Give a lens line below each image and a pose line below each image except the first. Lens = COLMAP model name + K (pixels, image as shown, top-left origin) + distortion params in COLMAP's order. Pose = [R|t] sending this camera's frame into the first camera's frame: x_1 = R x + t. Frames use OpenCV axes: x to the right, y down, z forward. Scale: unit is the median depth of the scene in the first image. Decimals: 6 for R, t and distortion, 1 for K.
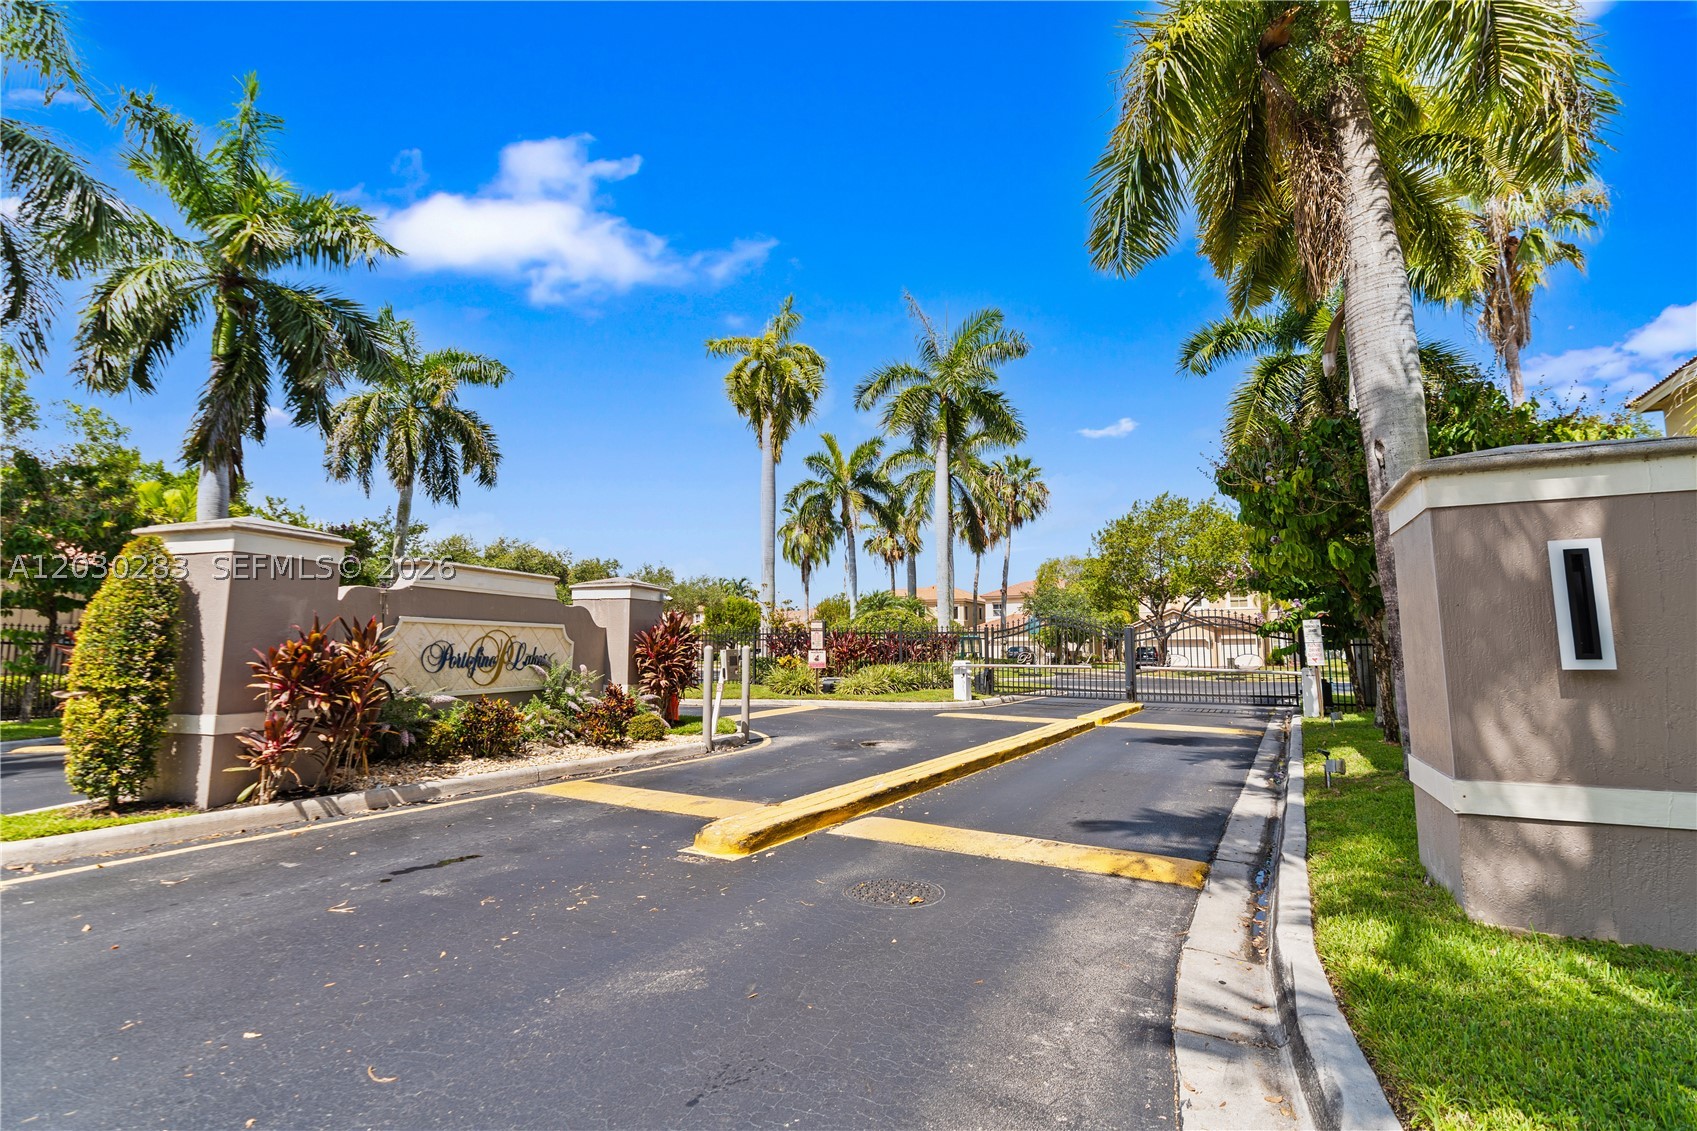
lens RADIAL K [[769.0, 0, 843.7], [0, 769.0, 560.5], [0, 0, 1]] dist [-0.009088, 0.005230]
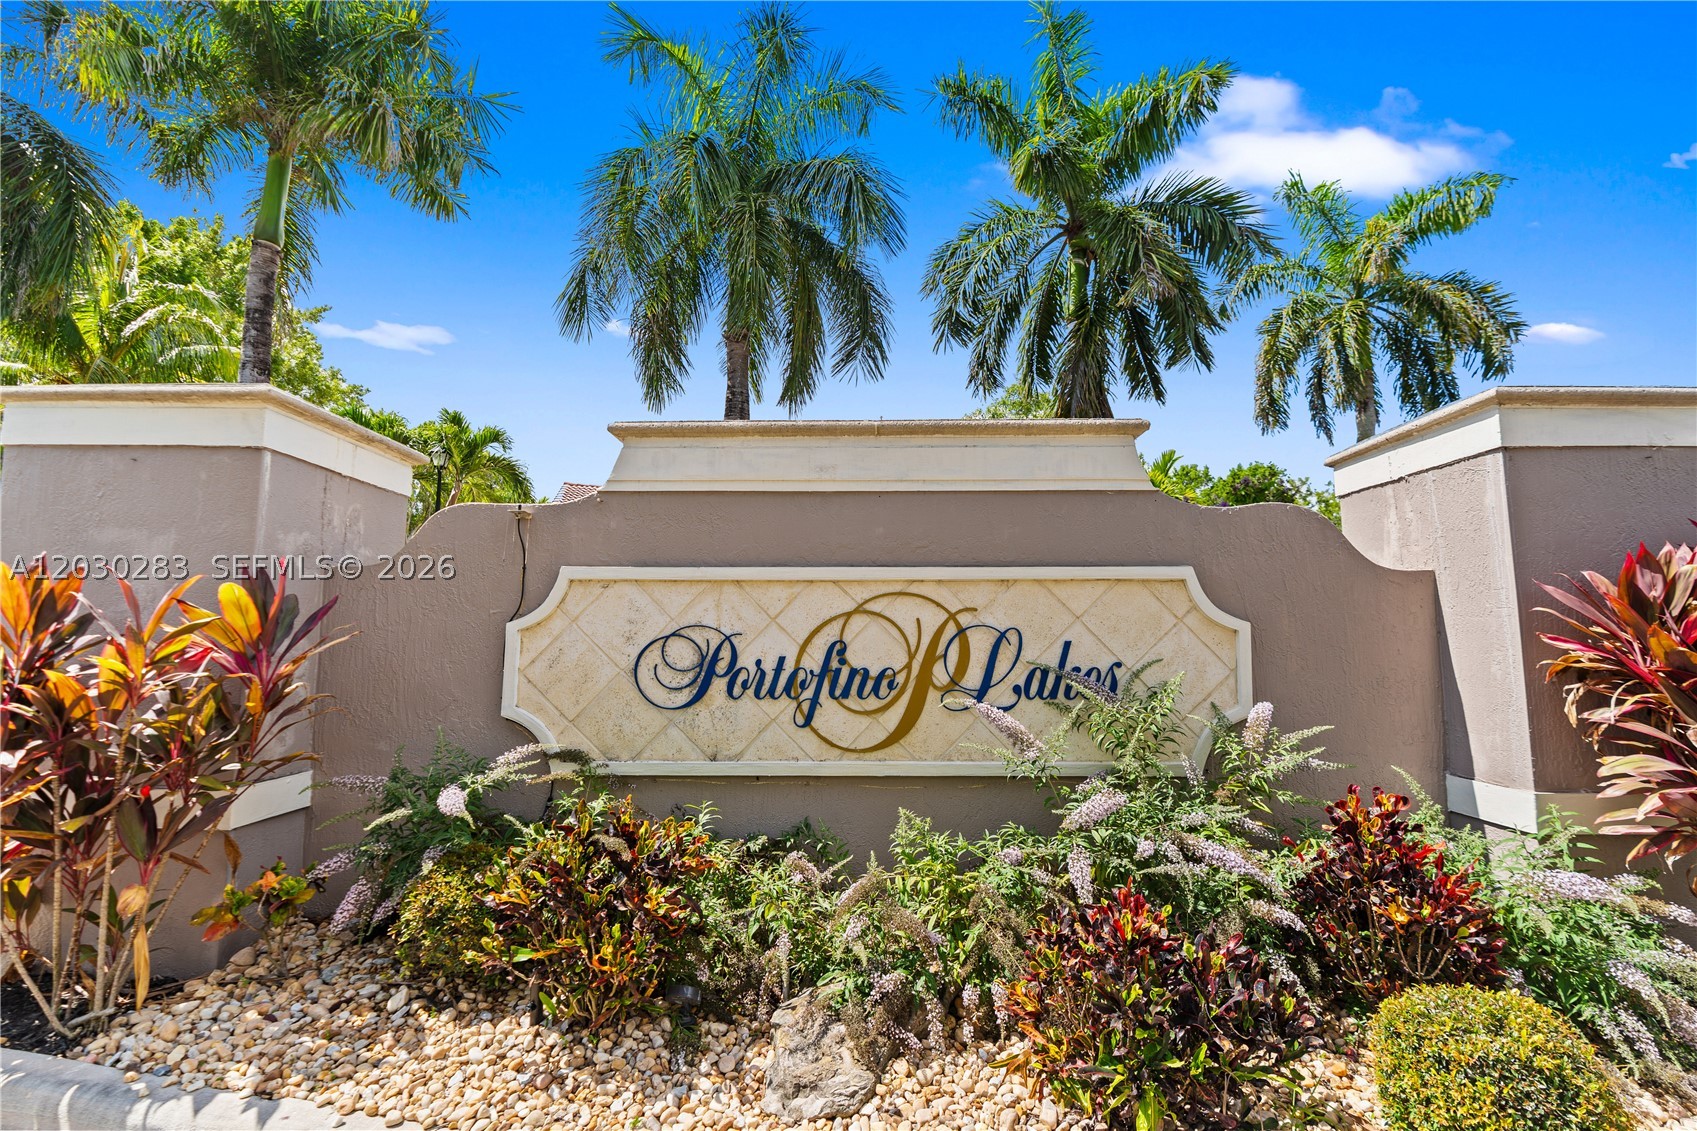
lens RADIAL K [[769.0, 0, 843.7], [0, 769.0, 560.5], [0, 0, 1]] dist [-0.009088, 0.005230]
pose [[0.287358, -0.101024, -0.952481, -0.126984], [0.110426, 0.991286, -0.071825, 0.099105], [0.951437, -0.084539, 0.296010, 0.879878]]
